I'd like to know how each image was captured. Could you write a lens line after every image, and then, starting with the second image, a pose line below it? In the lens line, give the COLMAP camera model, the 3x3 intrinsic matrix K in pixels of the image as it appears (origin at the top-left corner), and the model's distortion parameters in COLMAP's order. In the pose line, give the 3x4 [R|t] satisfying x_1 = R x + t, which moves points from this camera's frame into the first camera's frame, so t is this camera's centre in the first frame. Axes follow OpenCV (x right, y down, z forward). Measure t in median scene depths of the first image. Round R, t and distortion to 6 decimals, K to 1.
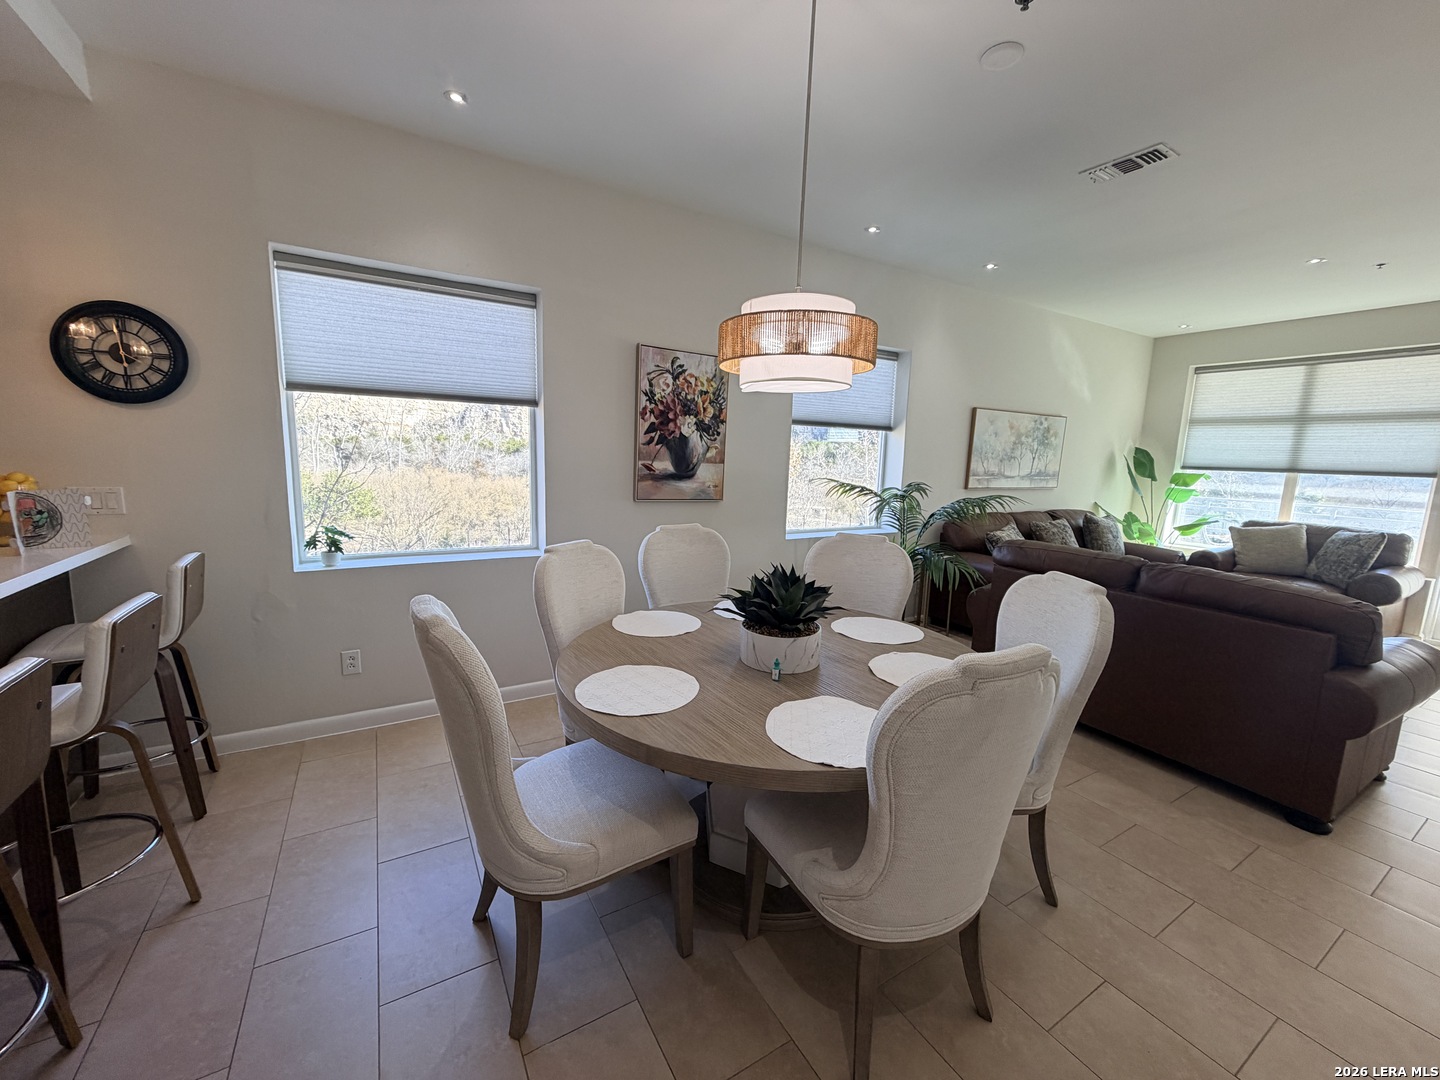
lens RADIAL K [[570.4, 0, 720.0], [0, 570.4, 540.0], [0, 0, 1]] dist [-0.000567, 0.000382]
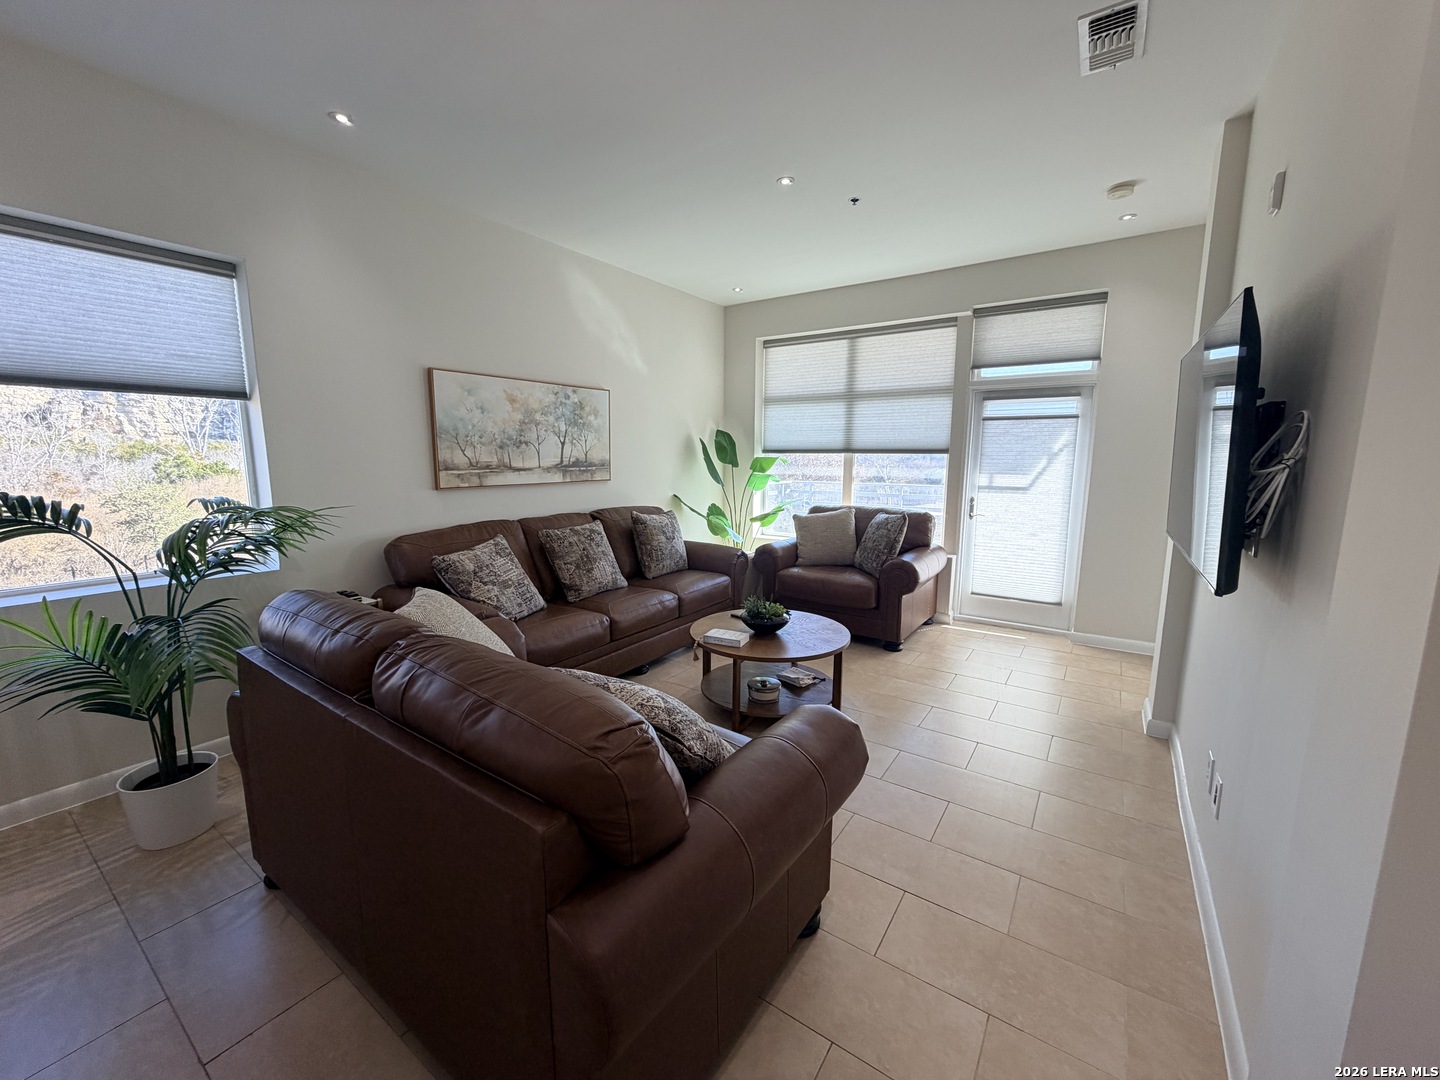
lens RADIAL K [[570.4, 0, 720.0], [0, 570.4, 540.0], [0, 0, 1]] dist [-0.000567, 0.000382]
pose [[0.908893, -0.089561, 0.407299, 0.547272], [0.086914, 0.995901, 0.025039, -0.021717], [-0.407872, 0.012642, 0.912951, 0.296831]]
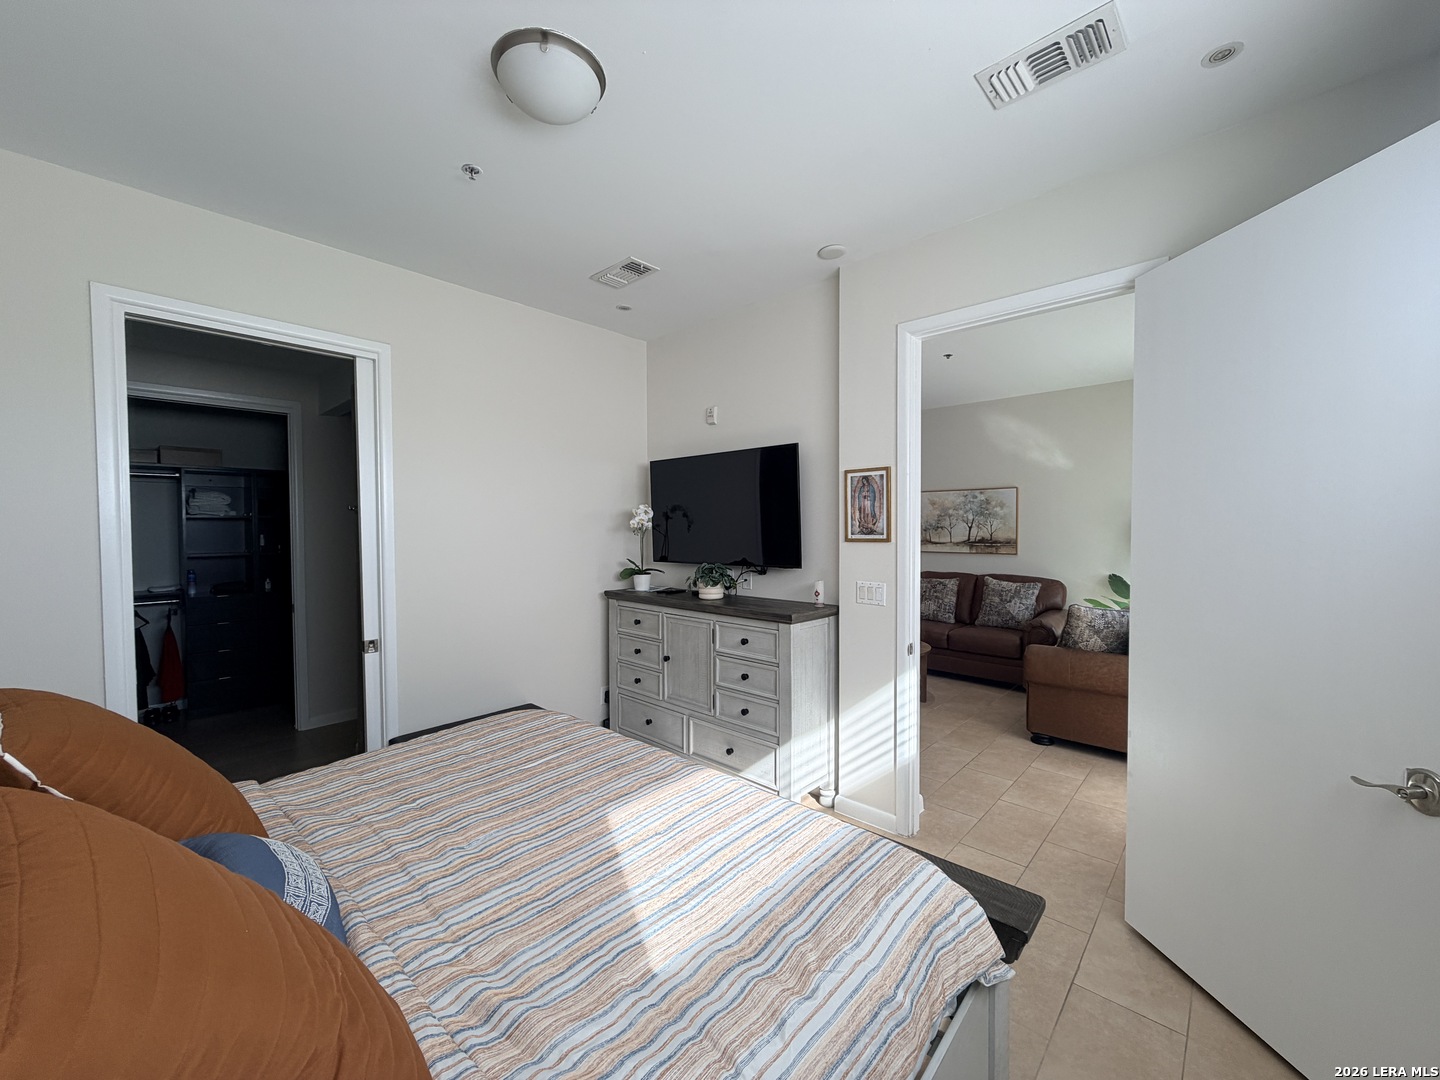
lens RADIAL K [[570.4, 0, 720.0], [0, 570.4, 540.0], [0, 0, 1]] dist [-0.000567, 0.000382]
pose [[0.280707, -0.006578, -0.959771, 1.965901], [-0.131396, 0.990298, -0.045217, 0.000082], [0.950757, 0.138802, 0.277120, 0.268987]]
